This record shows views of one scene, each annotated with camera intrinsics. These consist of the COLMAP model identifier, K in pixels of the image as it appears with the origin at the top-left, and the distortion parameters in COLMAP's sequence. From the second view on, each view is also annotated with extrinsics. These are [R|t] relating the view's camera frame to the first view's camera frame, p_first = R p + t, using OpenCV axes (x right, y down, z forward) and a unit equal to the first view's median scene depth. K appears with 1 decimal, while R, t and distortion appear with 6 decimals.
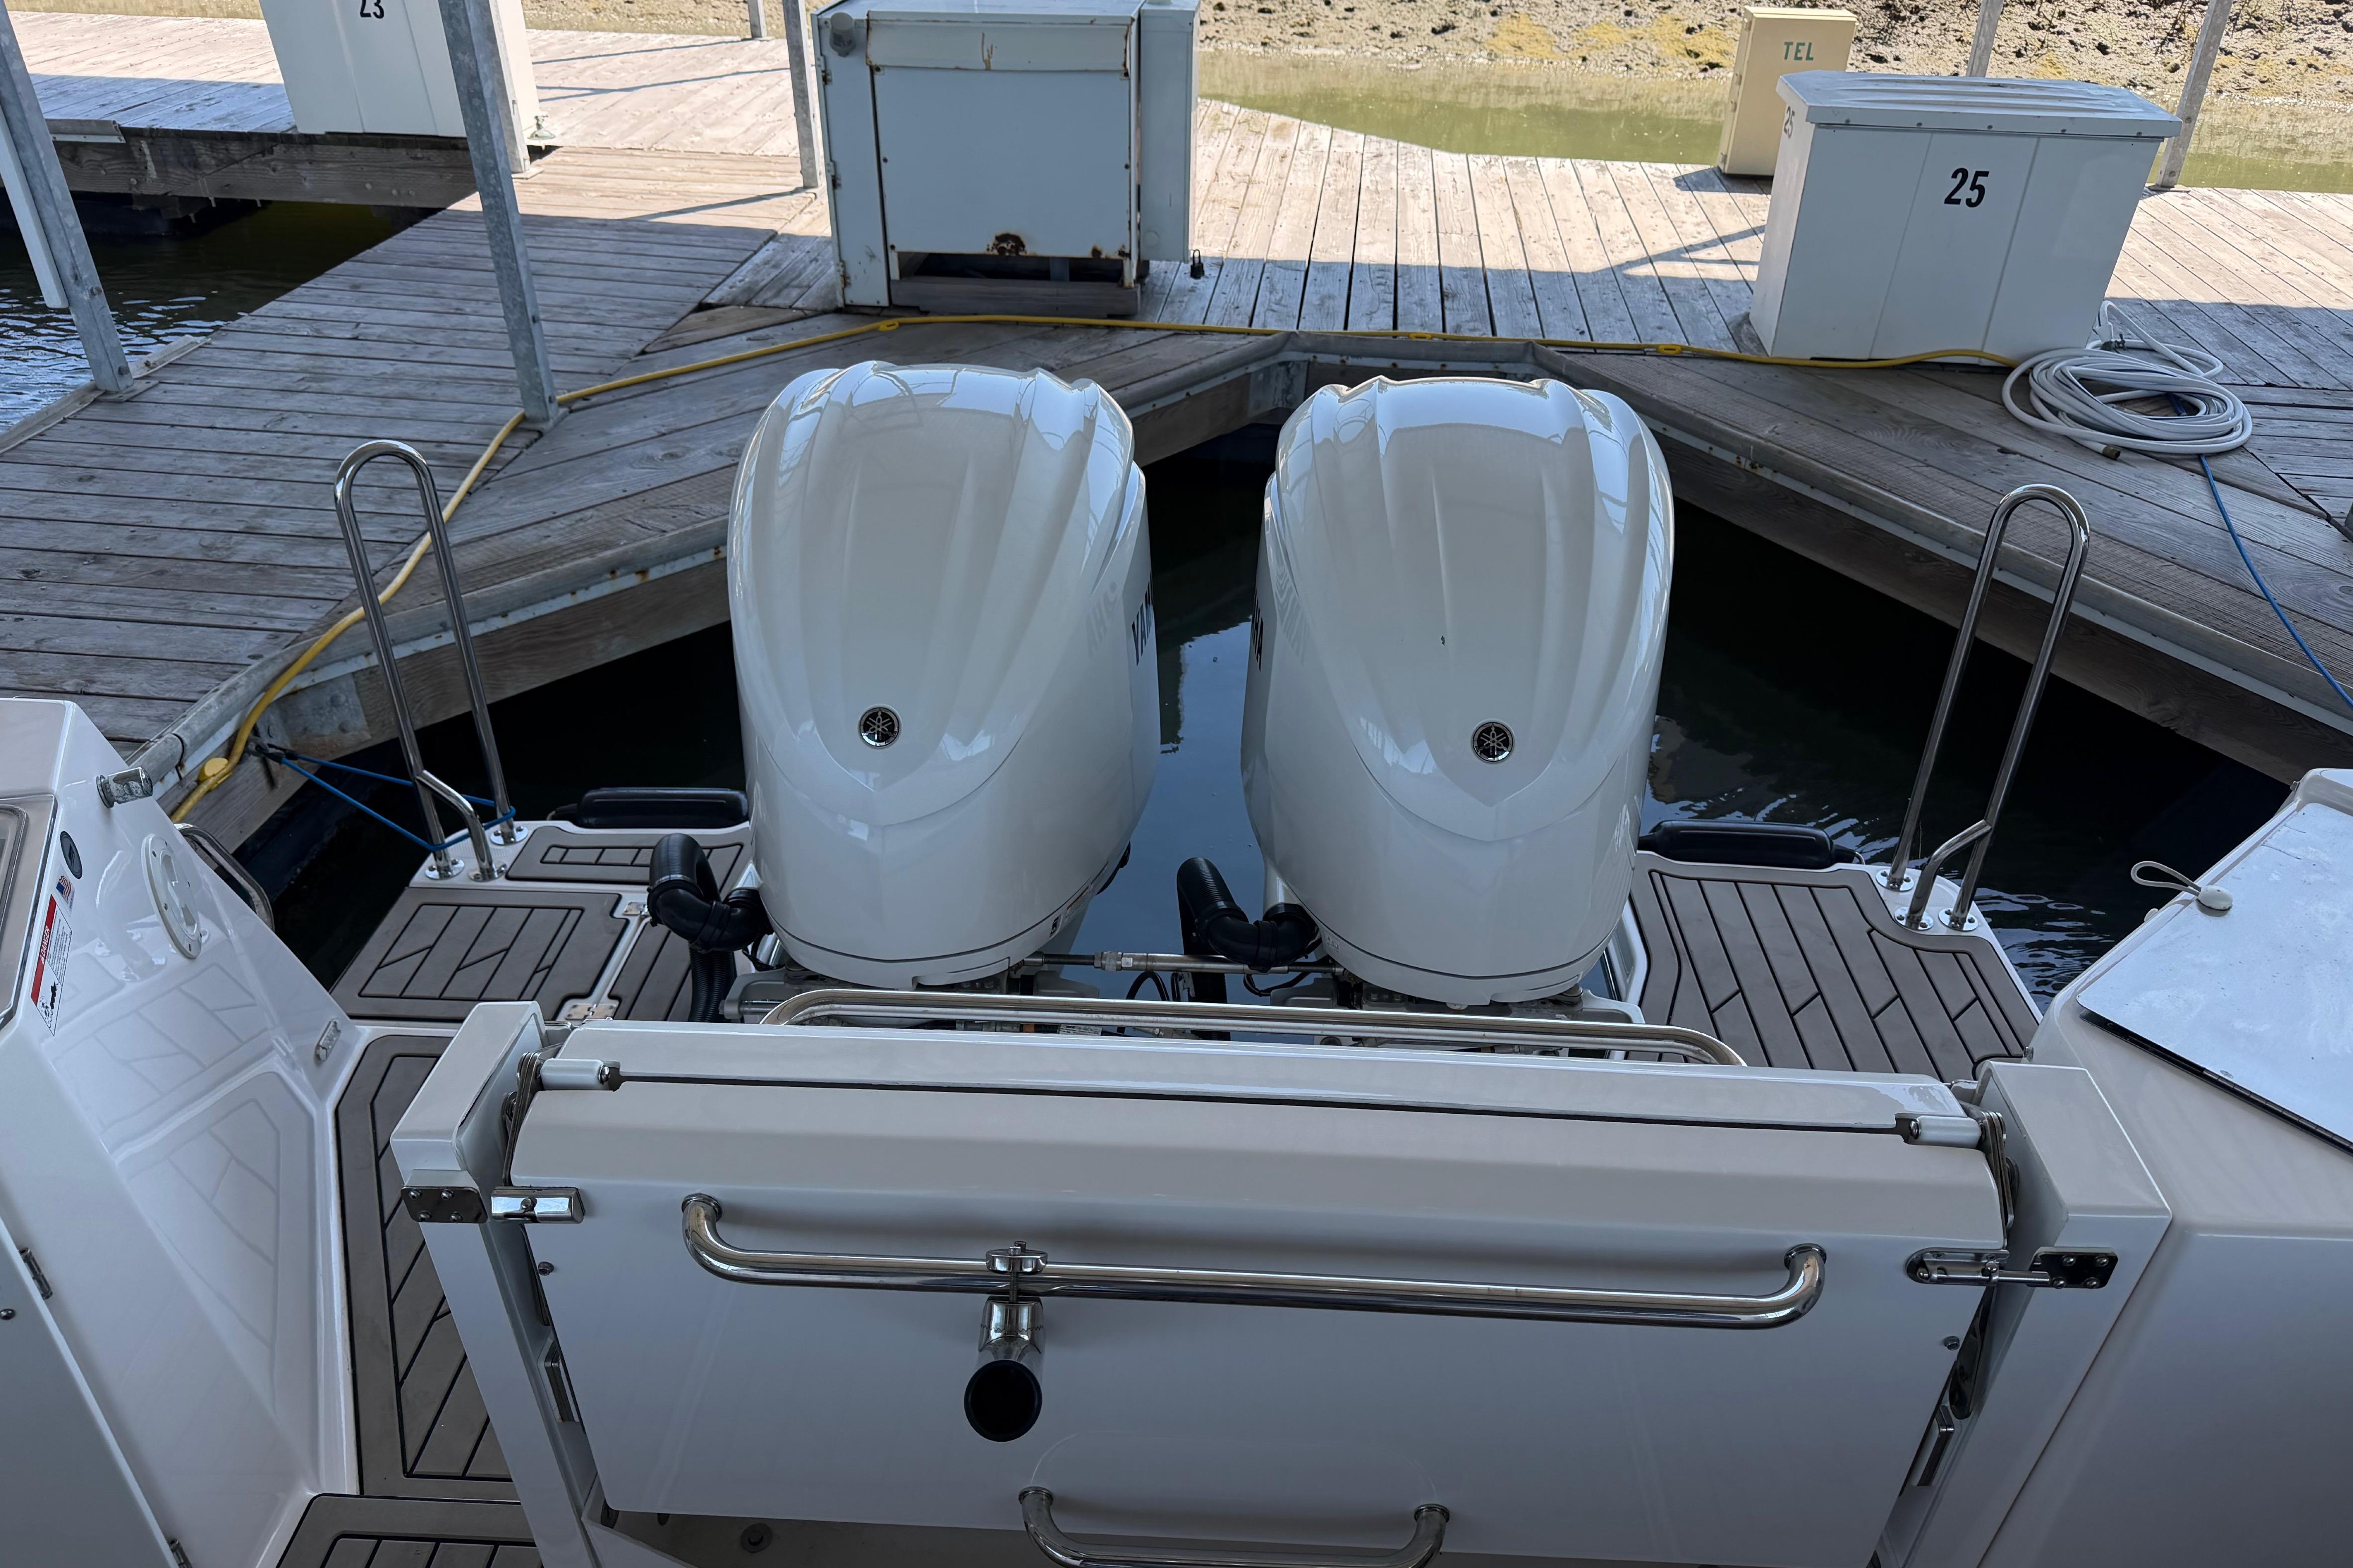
lens RADIAL K [[1681.9, 0, 1195.8], [0, 1681.9, 789.2], [0, 0, 1]] dist [0.066597, -0.074621]
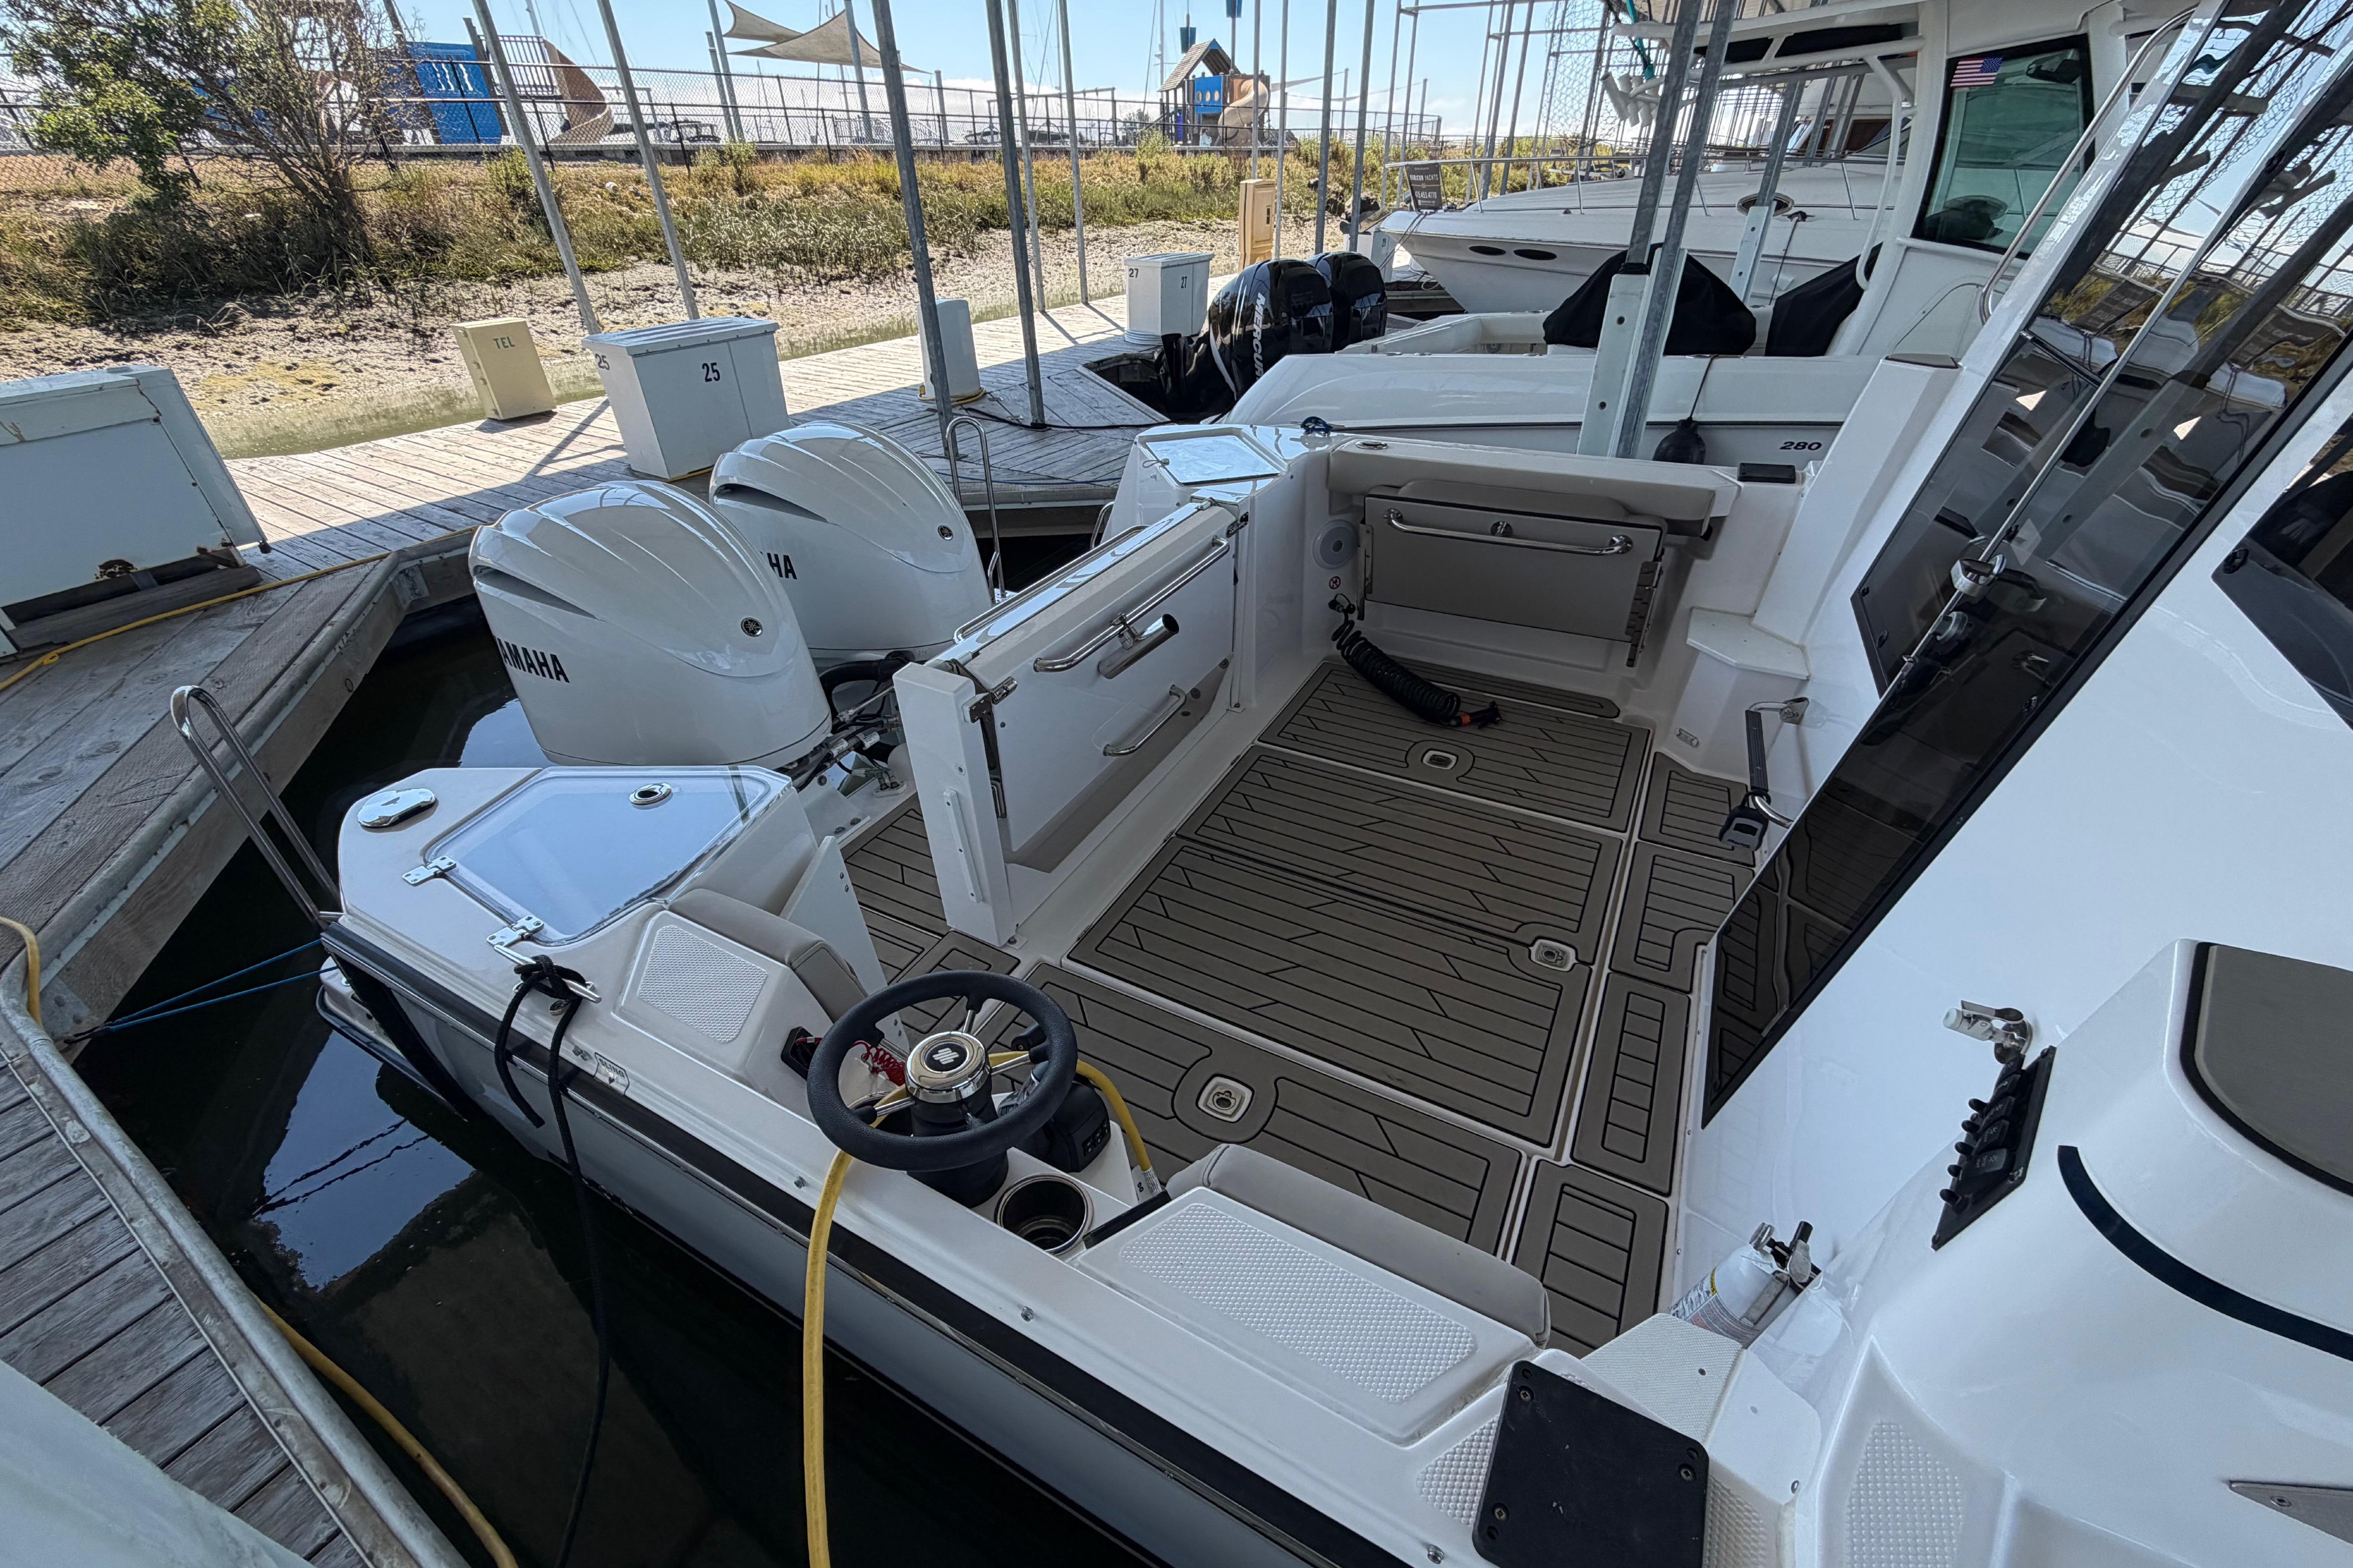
lens RADIAL K [[925.3, 0, 1188.8], [0, 925.3, 784.1], [0, 0, 1]] dist [0.000336, 0.000135]
pose [[0.441728, -0.530414, 0.723559, -0.354292], [0.496008, 0.816424, 0.295680, 0.018585], [-0.747564, 0.228281, 0.623727, -0.042183]]
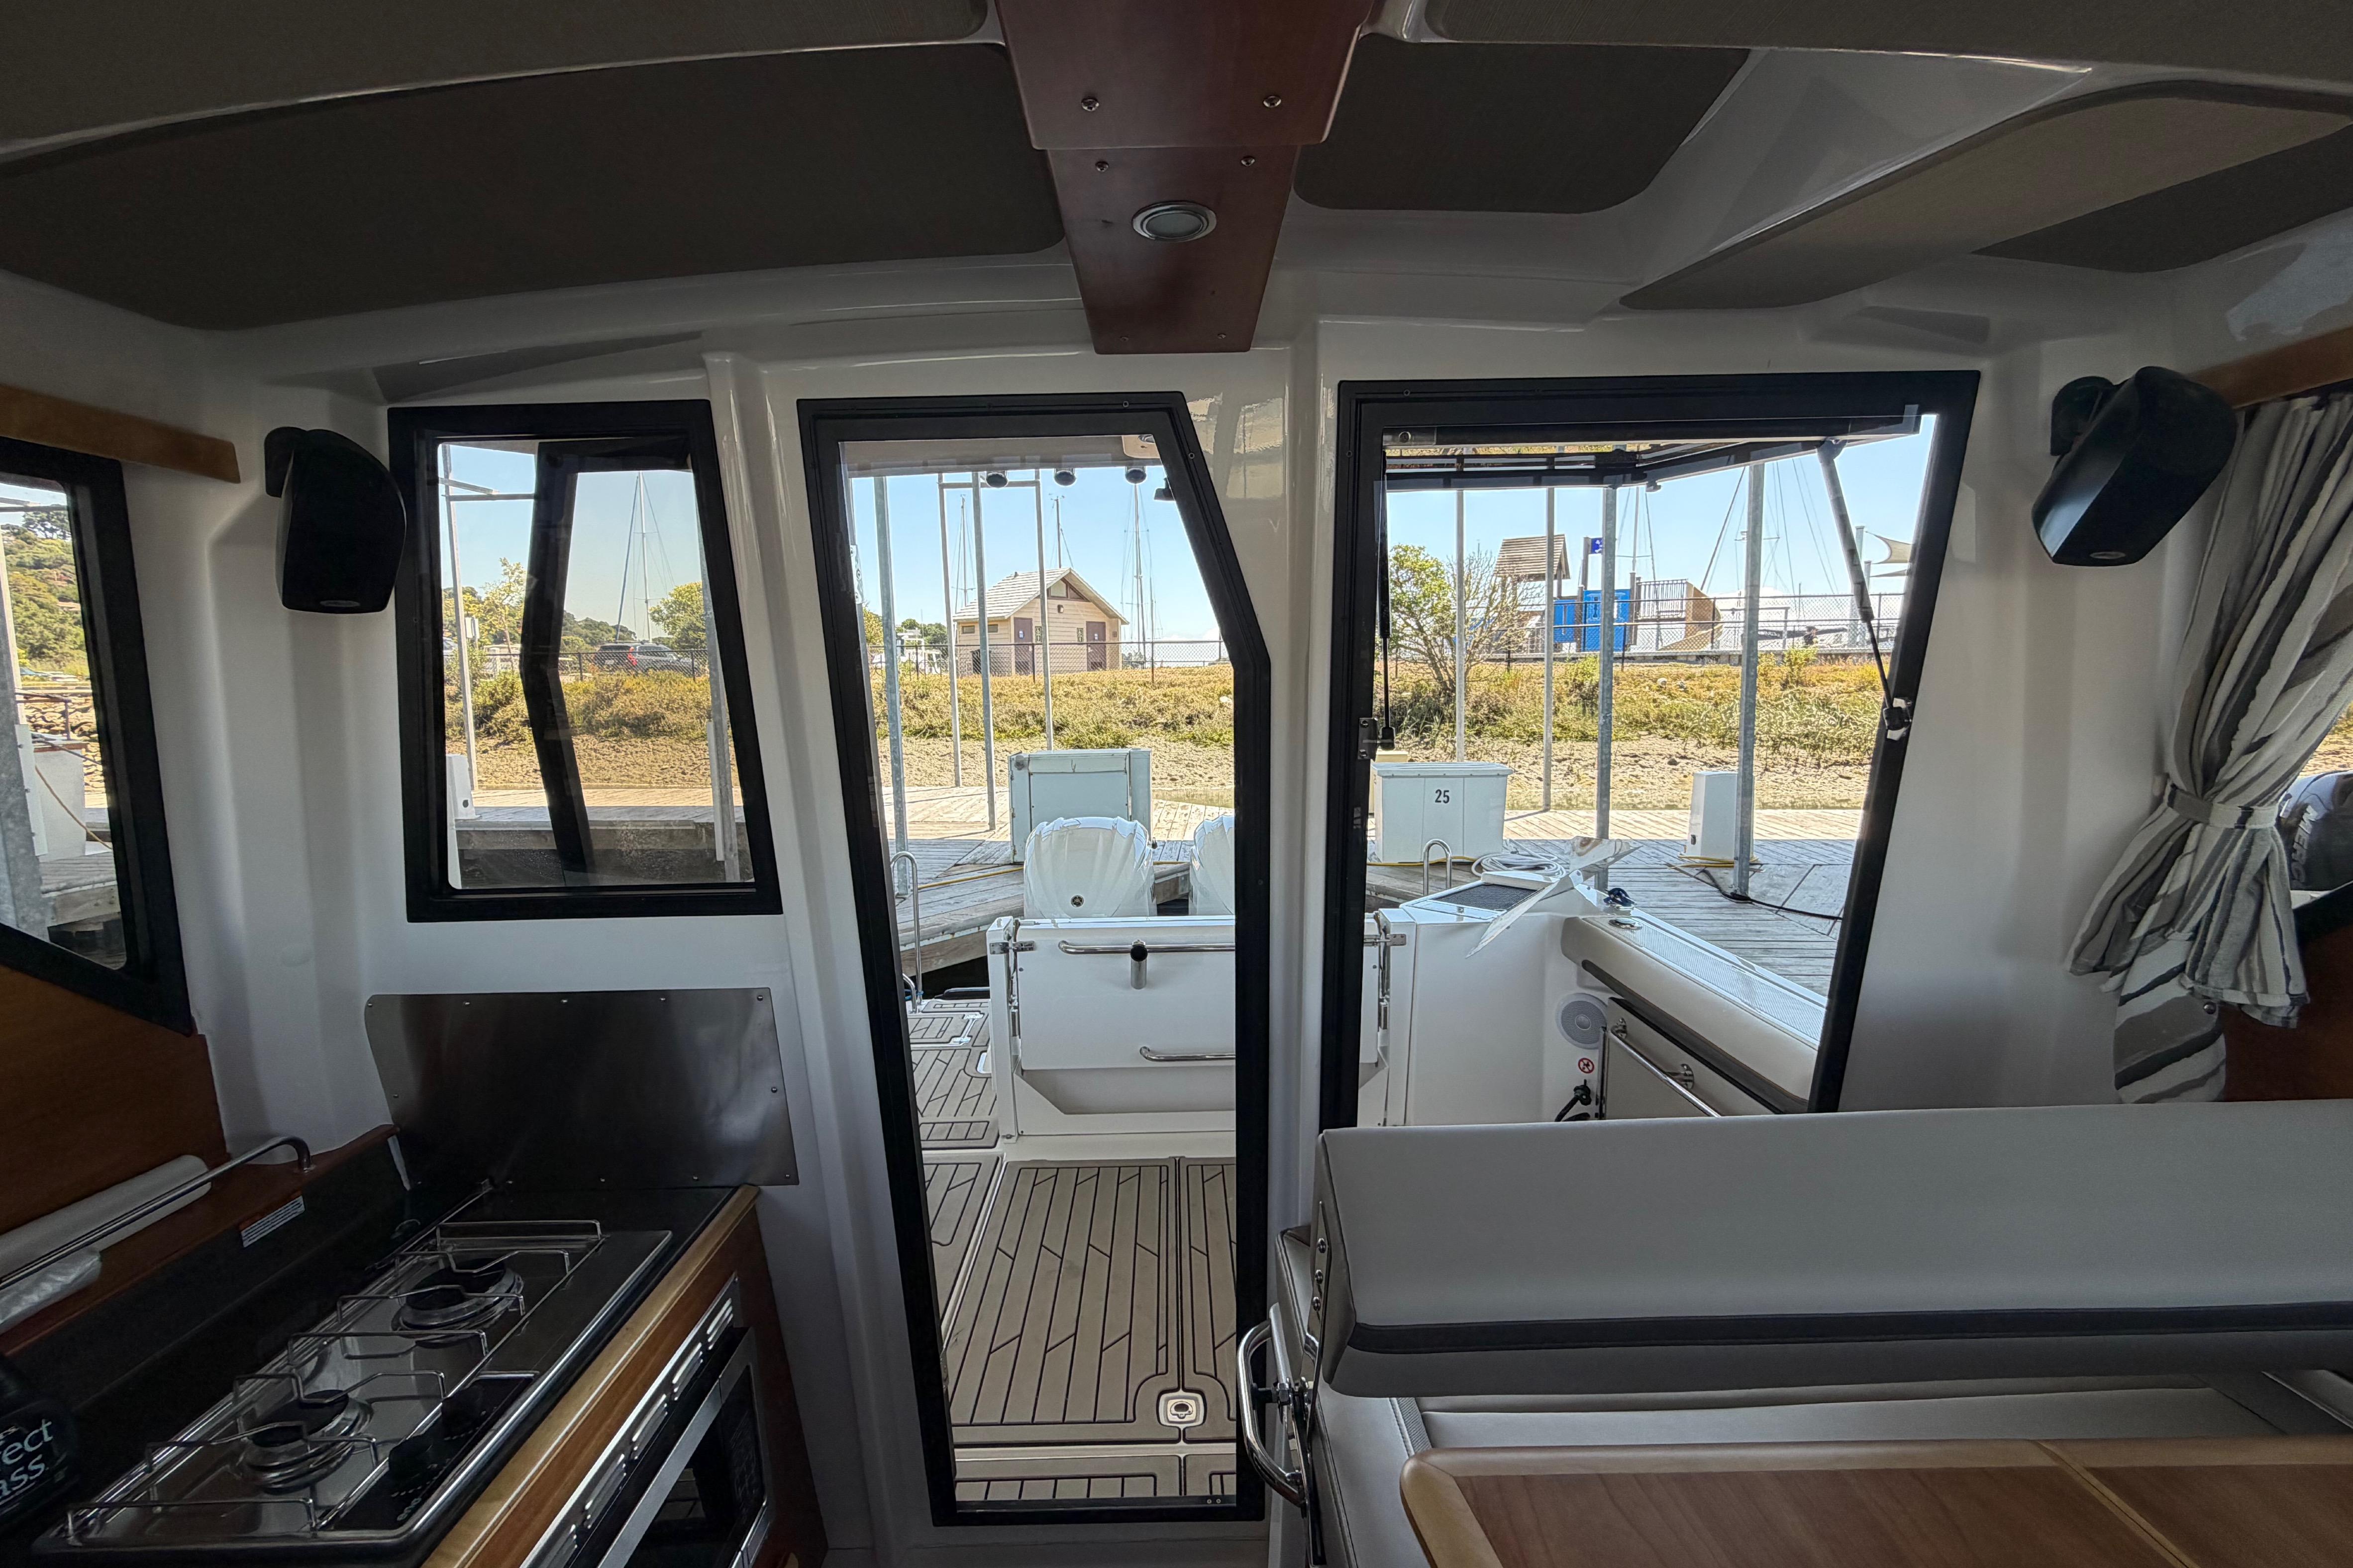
lens RADIAL K [[958.3, 0, 1176.5], [0, 958.3, 784.0], [0, 0, 1]] dist [0.069567, -0.020368]
pose [[0.998258, -0.039107, 0.044173, -0.027469], [0.054362, 0.900621, -0.431192, 0.234702], [-0.022920, 0.432843, 0.901178, -0.327773]]
